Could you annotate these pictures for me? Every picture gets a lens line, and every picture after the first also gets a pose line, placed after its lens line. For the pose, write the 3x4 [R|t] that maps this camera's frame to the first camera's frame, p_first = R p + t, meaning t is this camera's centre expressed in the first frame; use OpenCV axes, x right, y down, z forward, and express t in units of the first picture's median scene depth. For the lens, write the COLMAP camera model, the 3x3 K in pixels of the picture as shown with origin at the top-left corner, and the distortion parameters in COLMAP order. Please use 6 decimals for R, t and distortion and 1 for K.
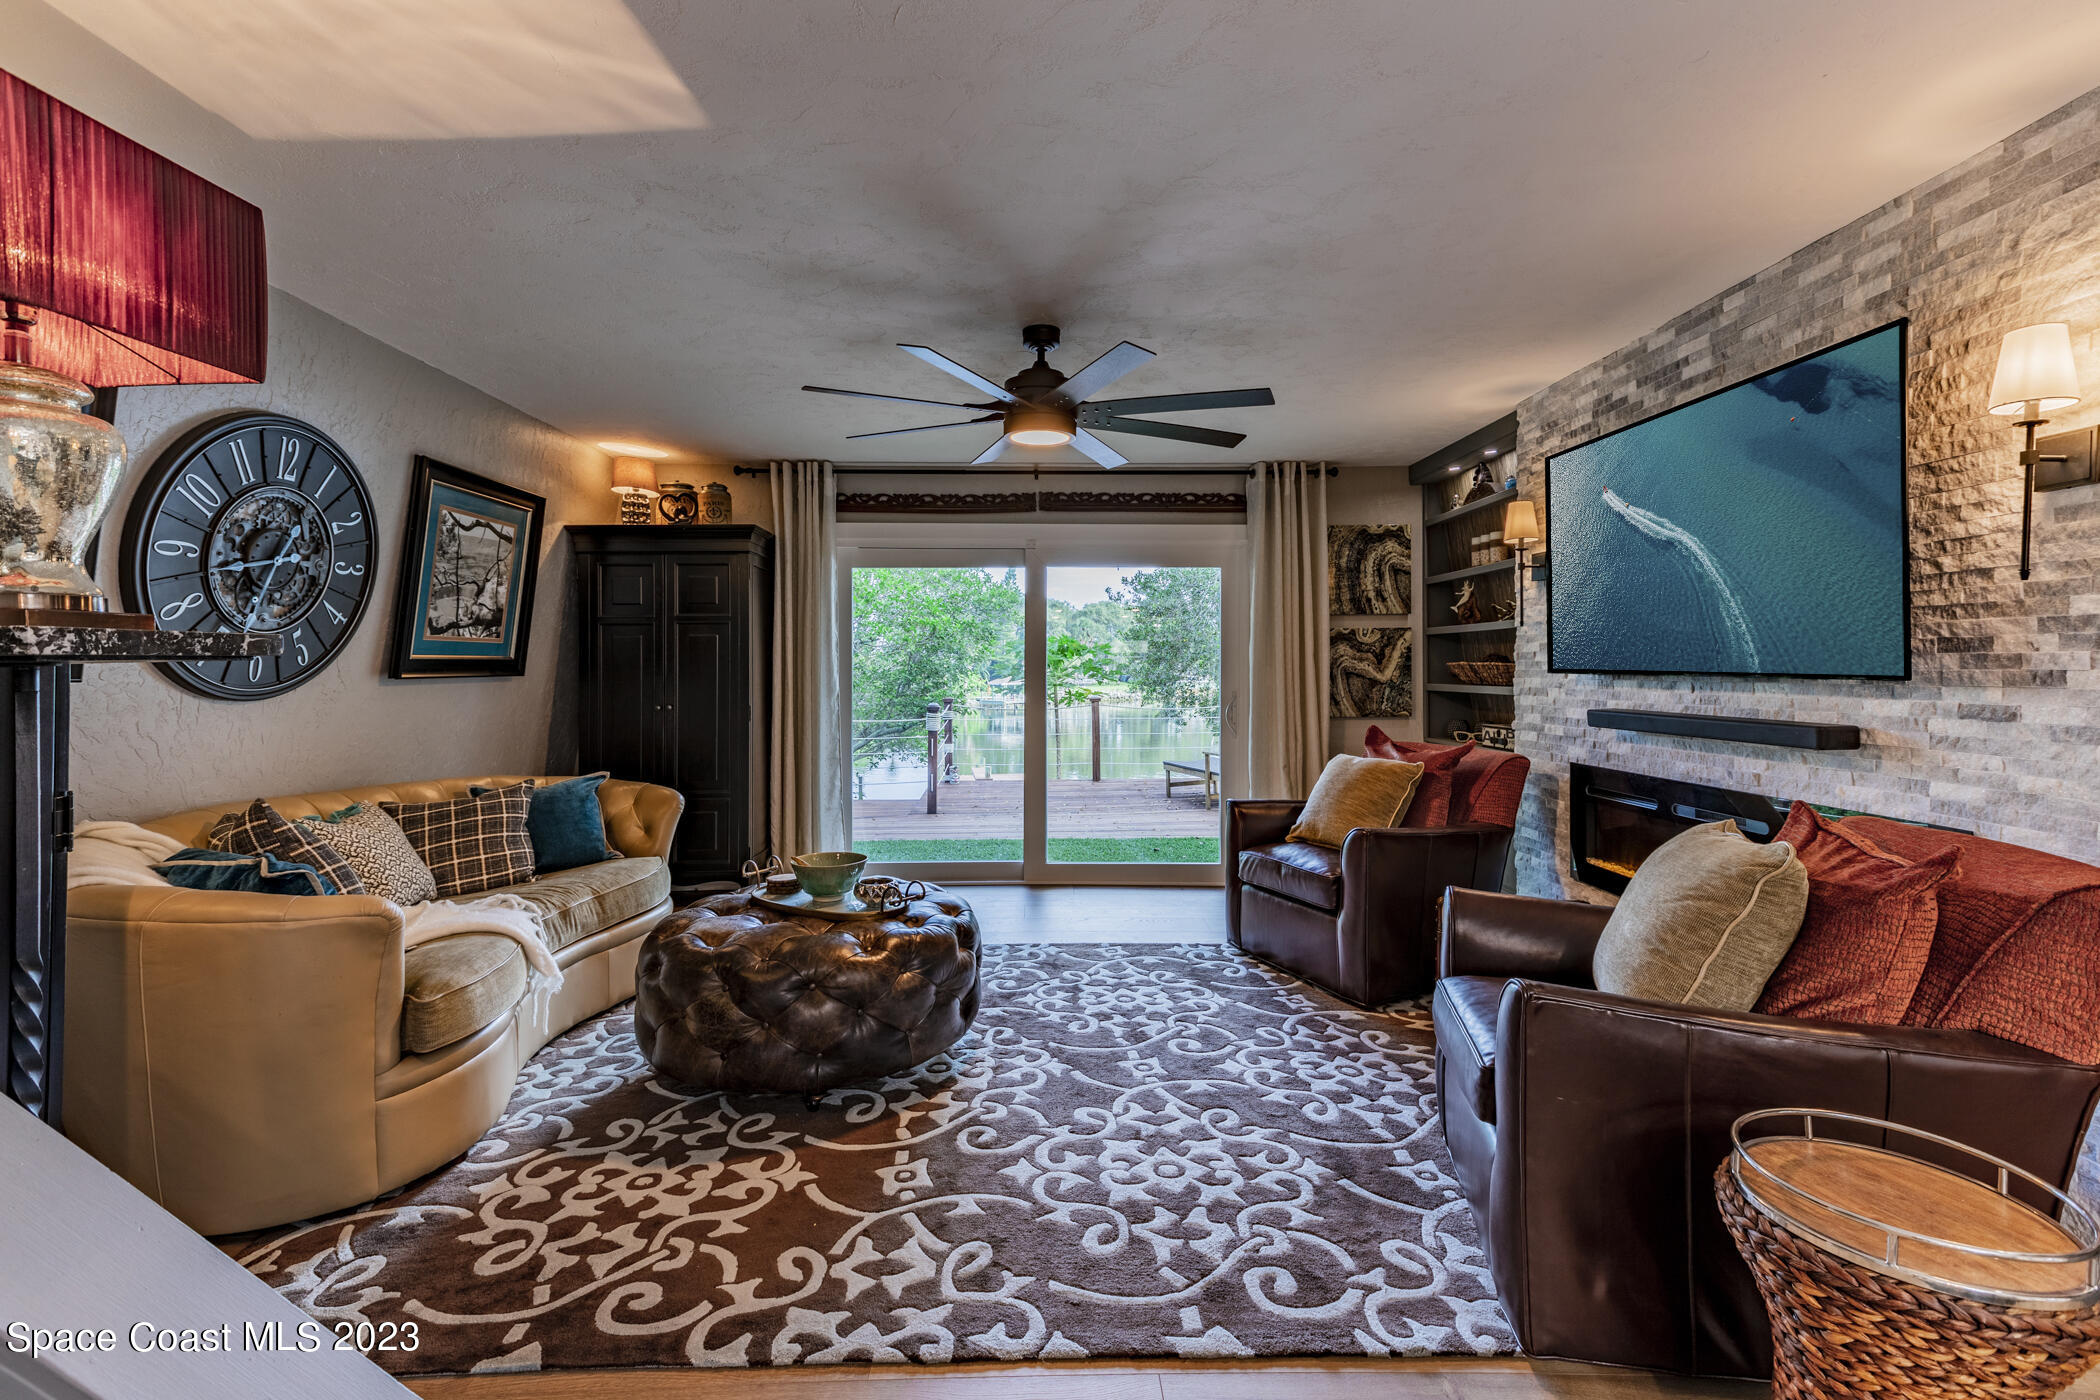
lens RADIAL K [[938.9, 0, 1072.0], [0, 938.9, 655.4], [0, 0, 1]] dist [0.053784, -0.022794]
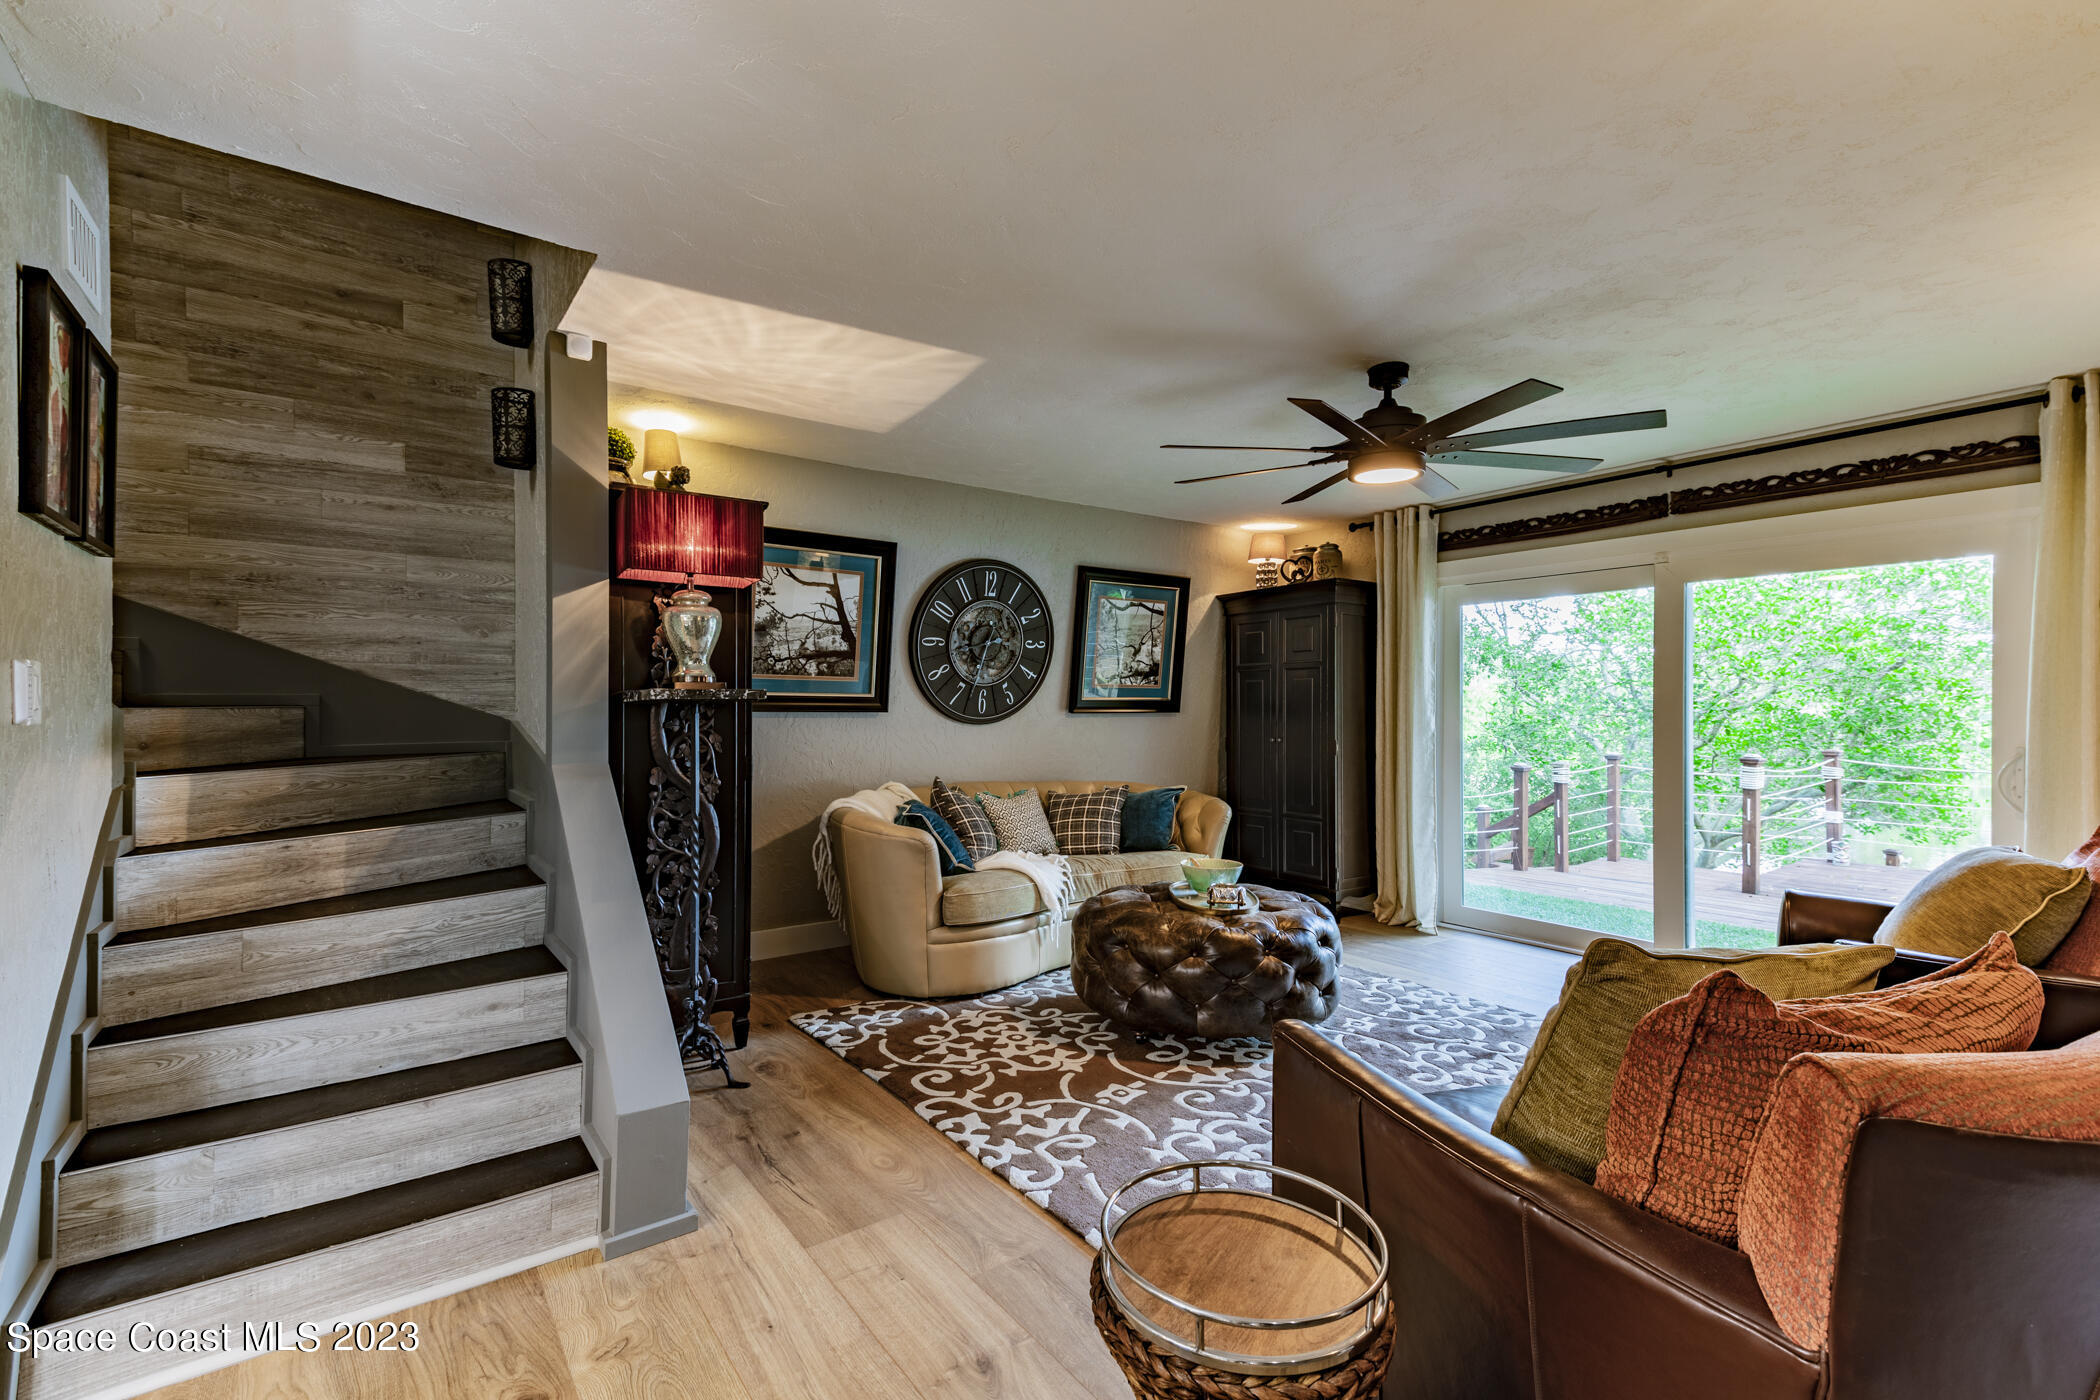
lens RADIAL K [[969.1, 0, 1049.1], [0, 969.1, 706.9], [0, 0, 1]] dist [0.053190, -0.000763]
pose [[0.549387, 0.003308, -0.835561, 0.777076], [0.007377, 0.999934, 0.008809, 0.000556], [0.835535, -0.011003, 0.549326, 0.158436]]
